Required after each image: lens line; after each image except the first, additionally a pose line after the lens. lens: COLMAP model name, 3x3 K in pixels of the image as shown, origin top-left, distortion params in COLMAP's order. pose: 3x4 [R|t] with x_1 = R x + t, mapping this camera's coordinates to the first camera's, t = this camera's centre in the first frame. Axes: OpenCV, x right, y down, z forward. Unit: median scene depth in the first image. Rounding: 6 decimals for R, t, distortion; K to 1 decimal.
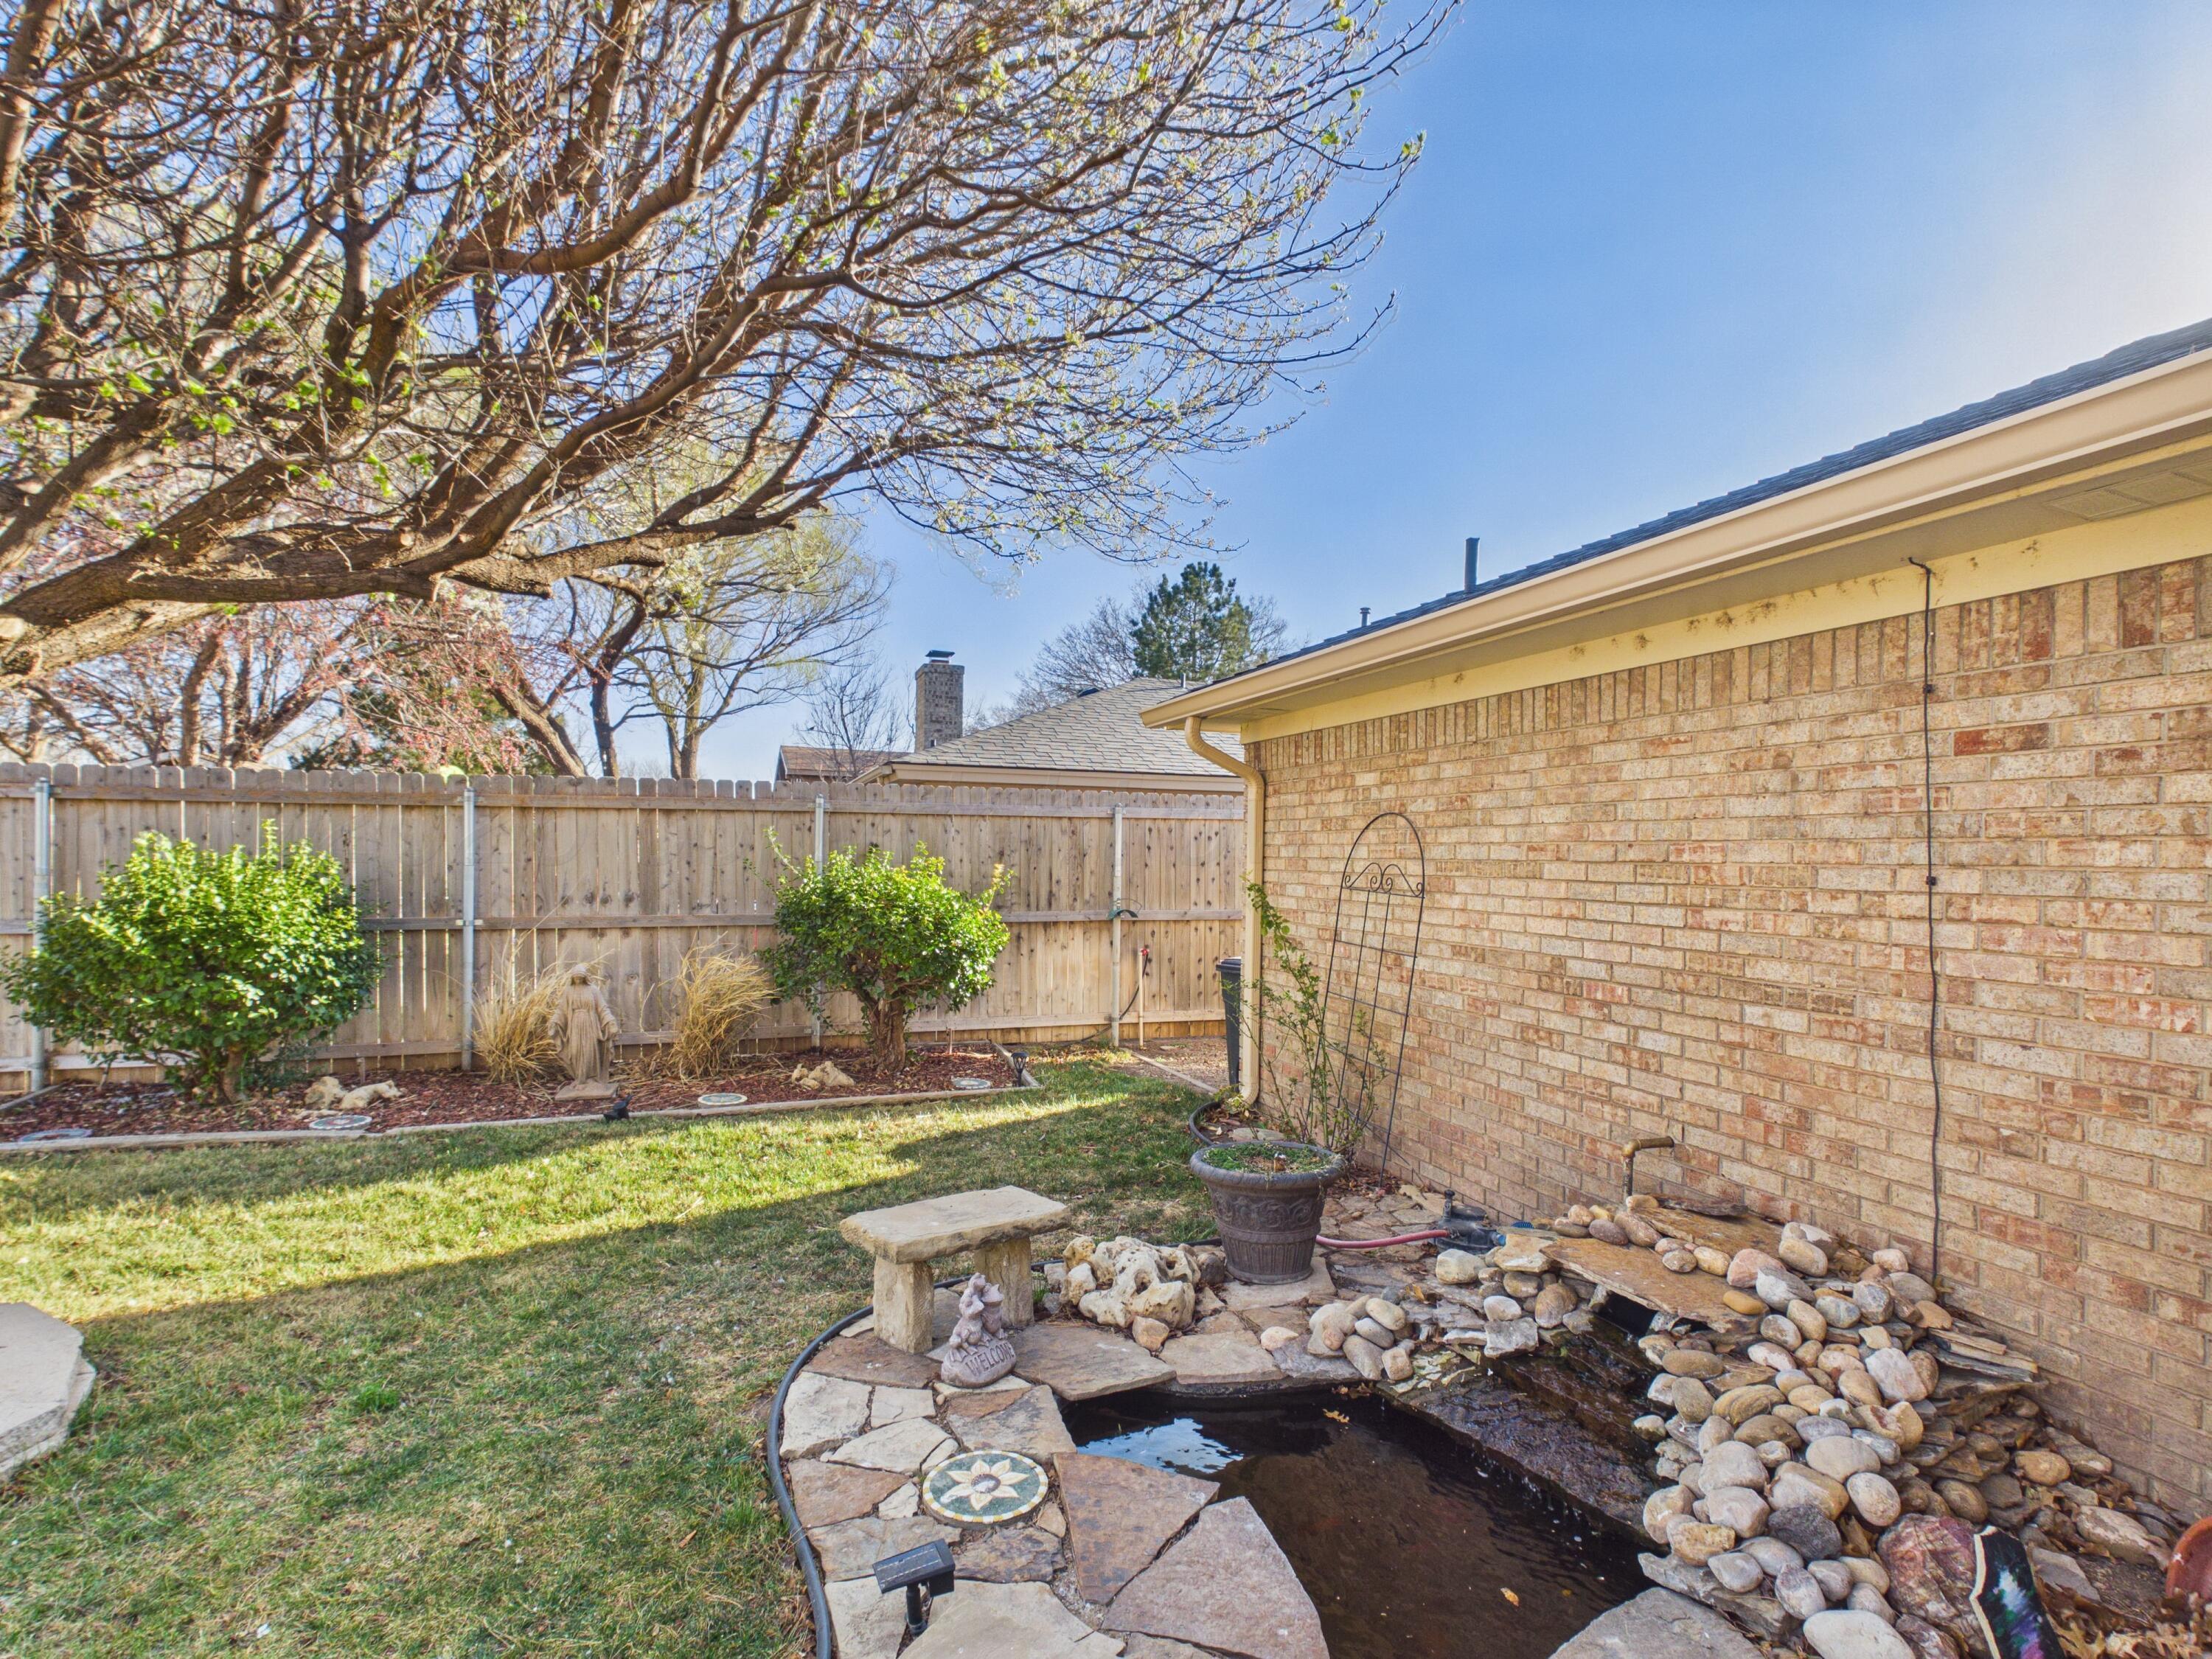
lens RADIAL K [[1170.6, 0, 1121.3], [0, 1170.6, 871.1], [0, 0, 1]] dist [-0.000255, 0.000756]
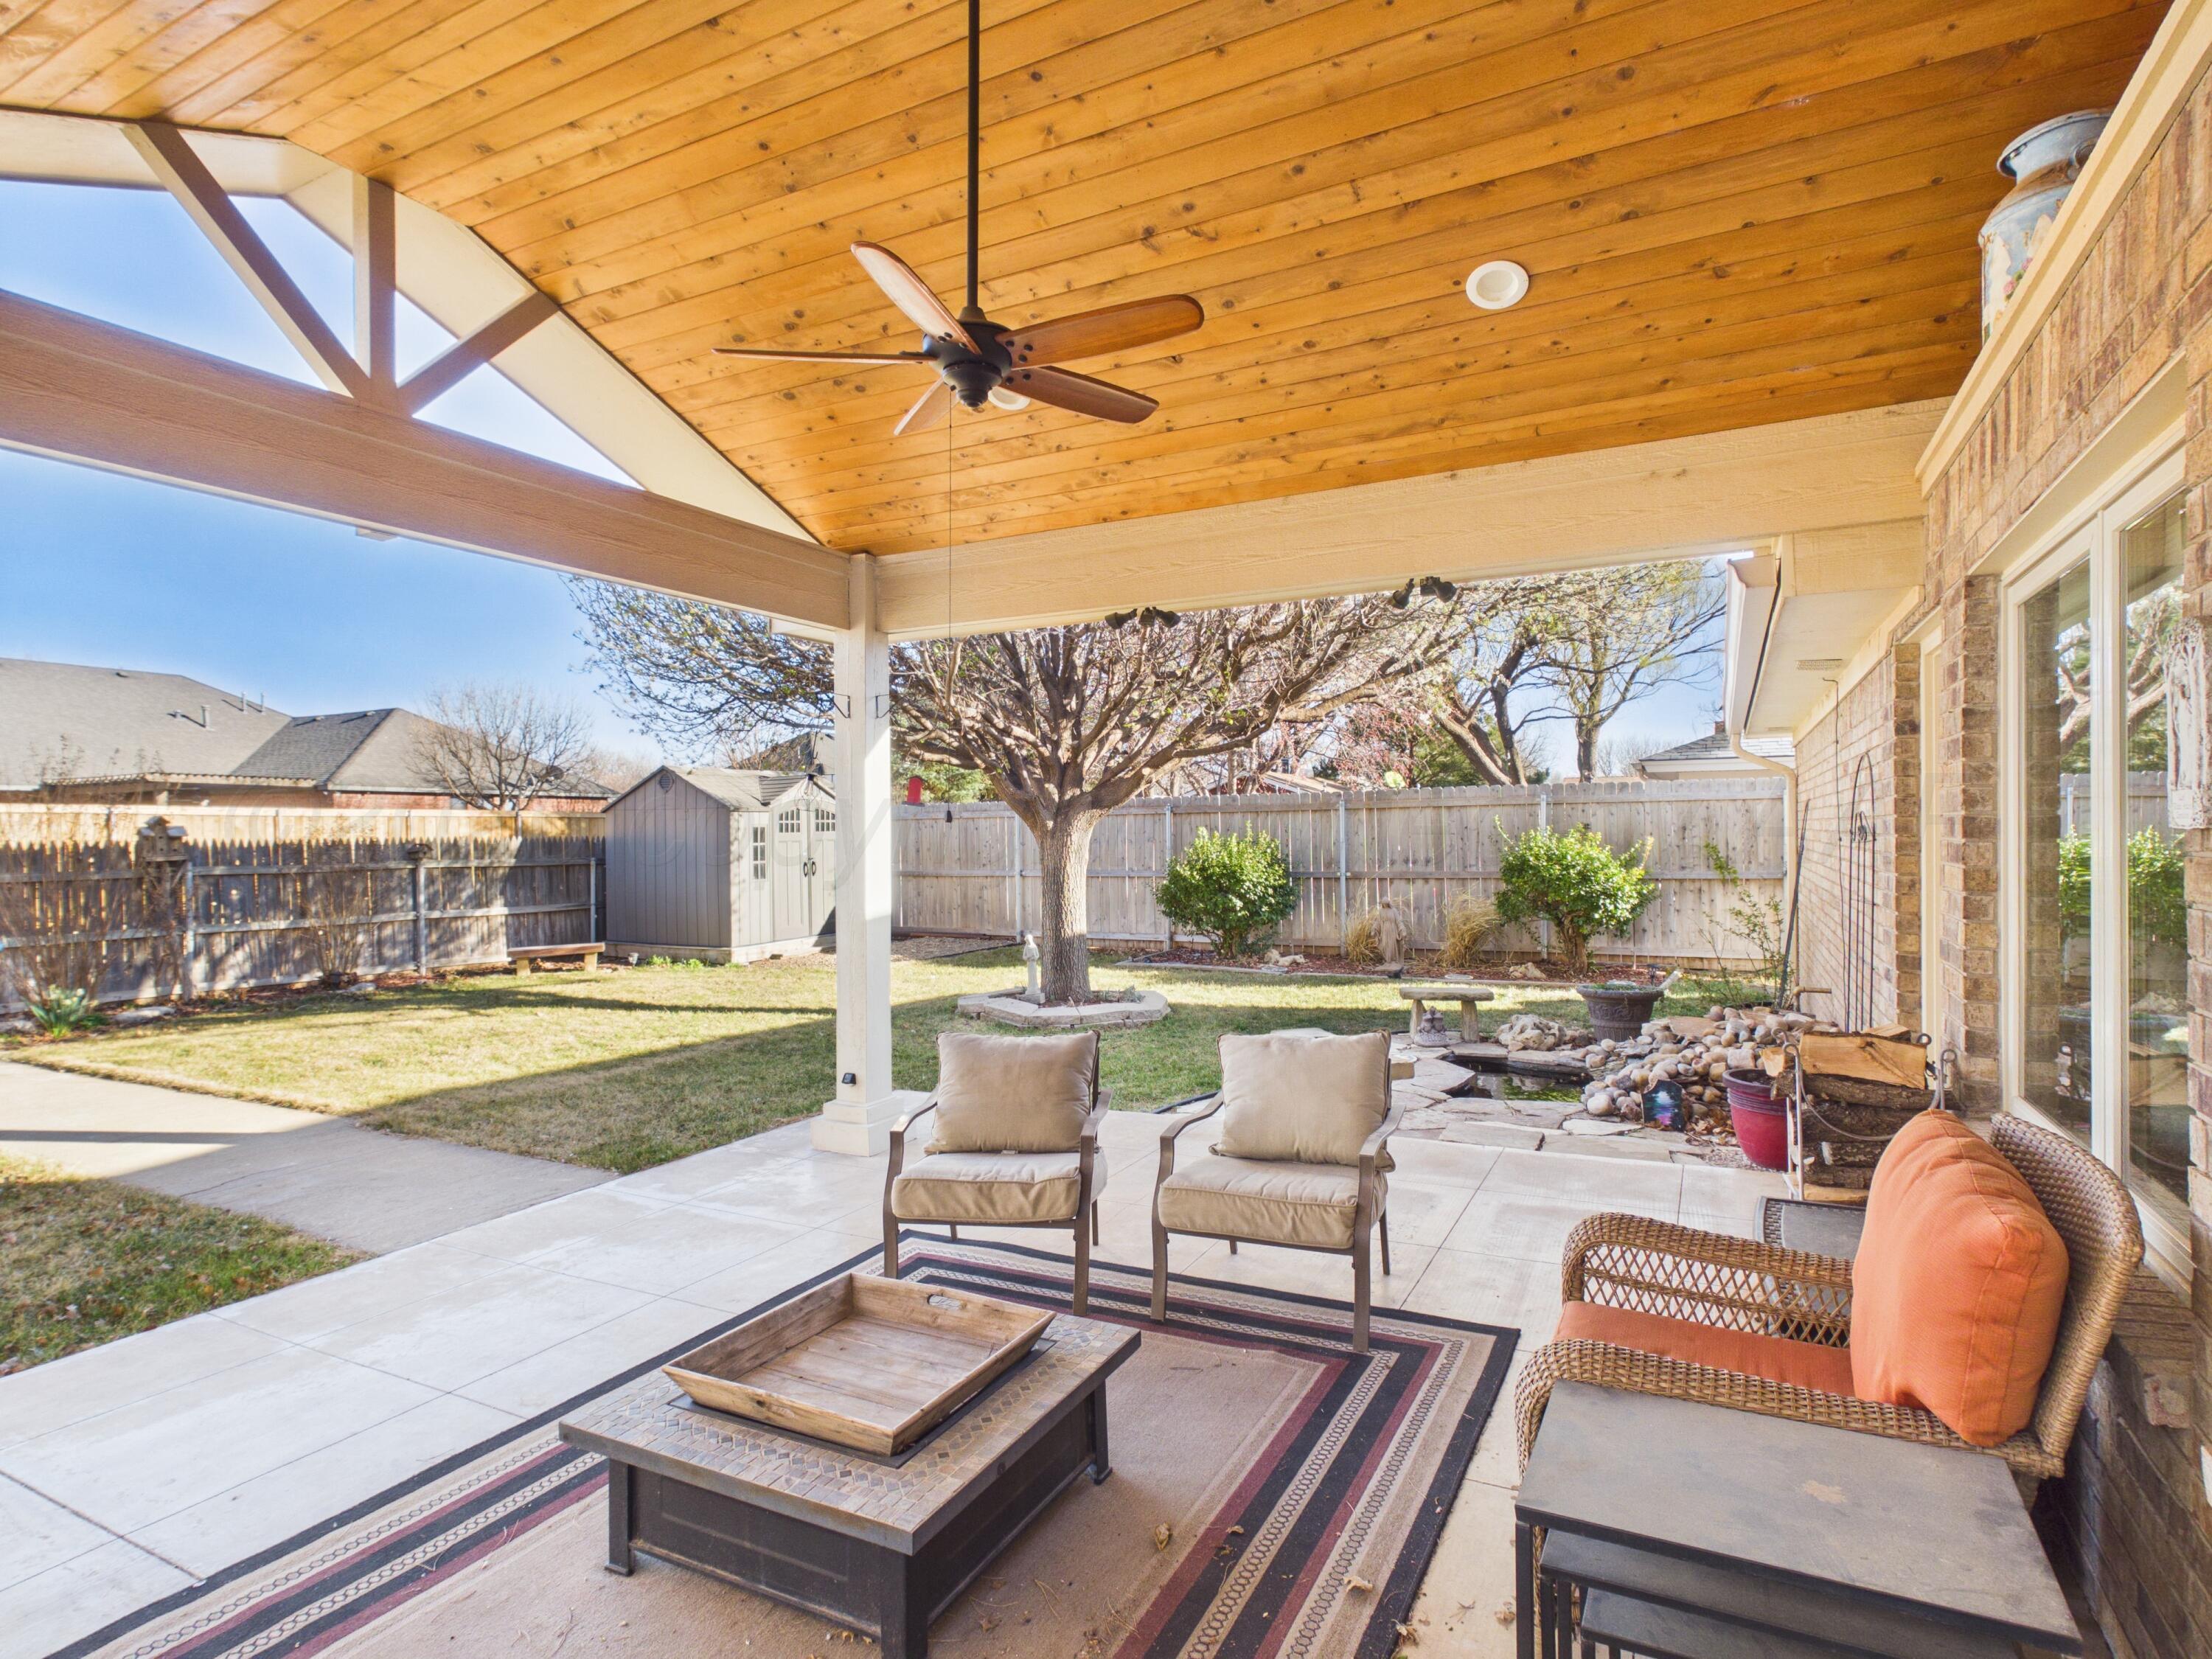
lens RADIAL K [[1170.6, 0, 1108.5], [0, 1170.6, 825.1], [0, 0, 1]] dist [-0.000255, 0.000756]
pose [[0.683446, -0.023758, -0.729614, 0.621772], [0.010239, 0.999684, -0.022960, 0.008148], [0.729929, 0.008222, 0.683473, -0.598899]]
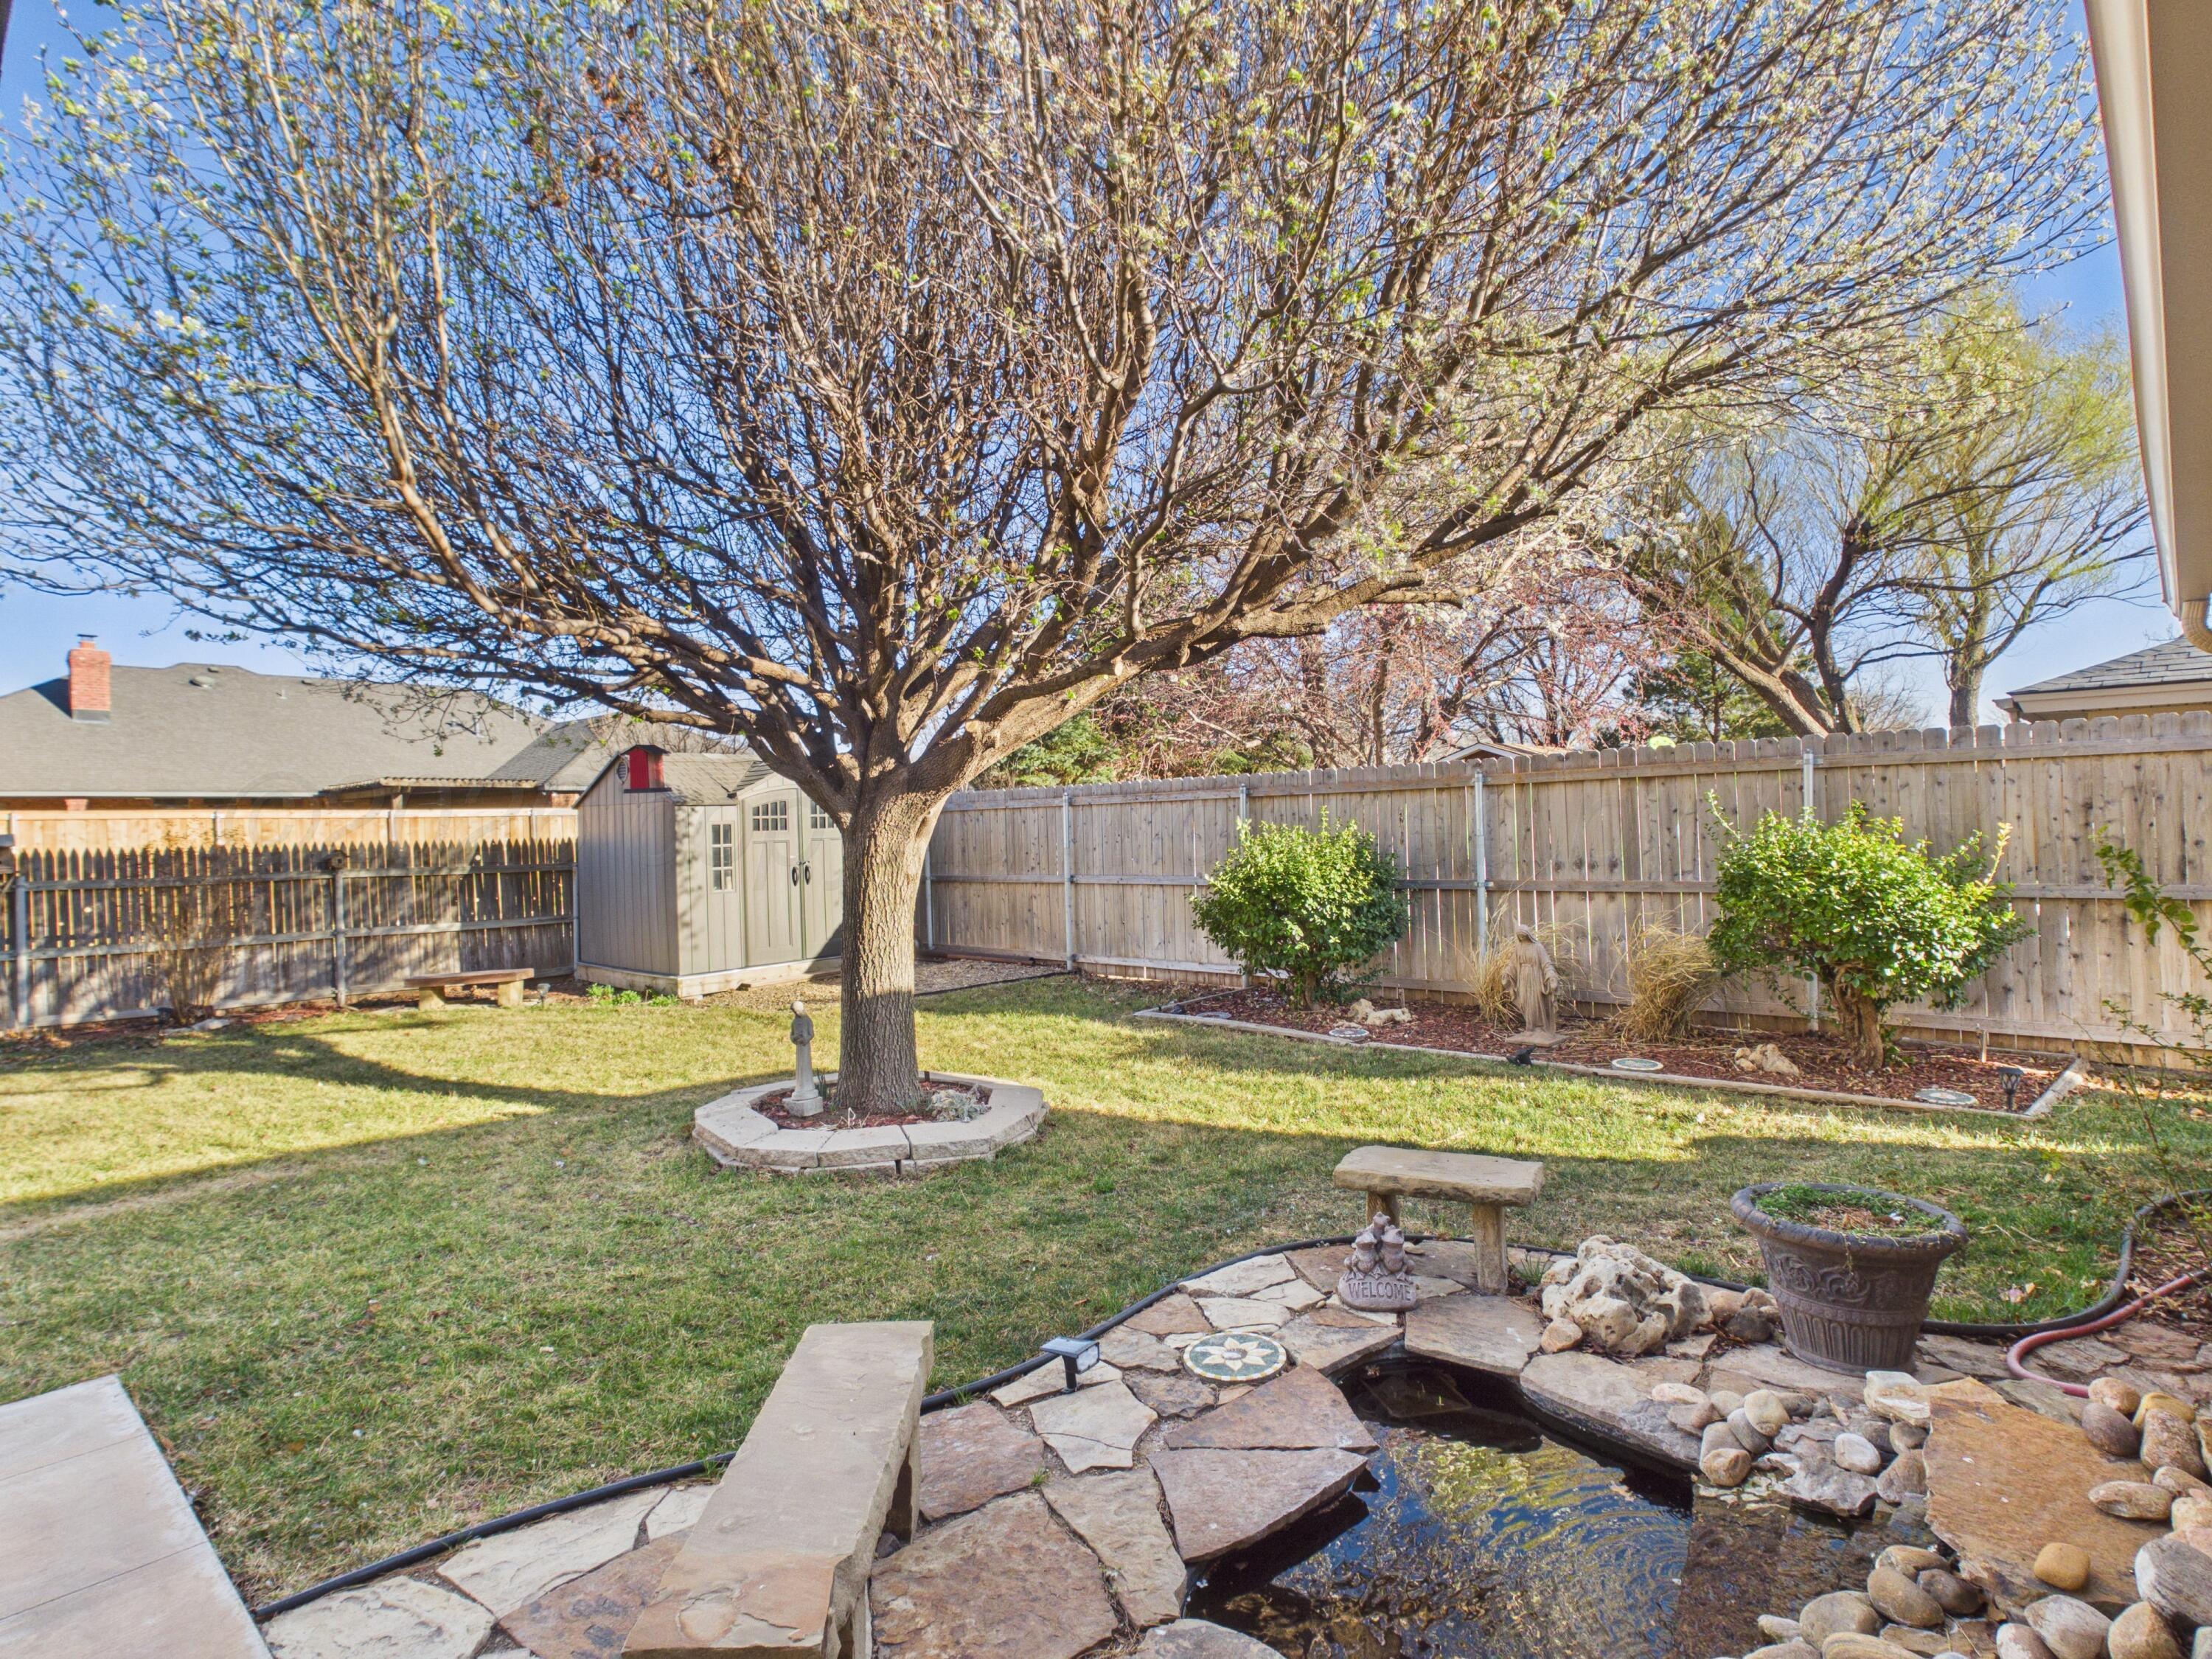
lens RADIAL K [[1170.6, 0, 1095.3], [0, 1170.6, 815.0], [0, 0, 1]] dist [-0.000255, 0.000756]
pose [[0.462756, -0.031483, -0.885927, 0.383686], [0.019437, 0.999489, -0.025366, -0.004111], [0.886273, -0.005482, 0.463131, 0.130234]]
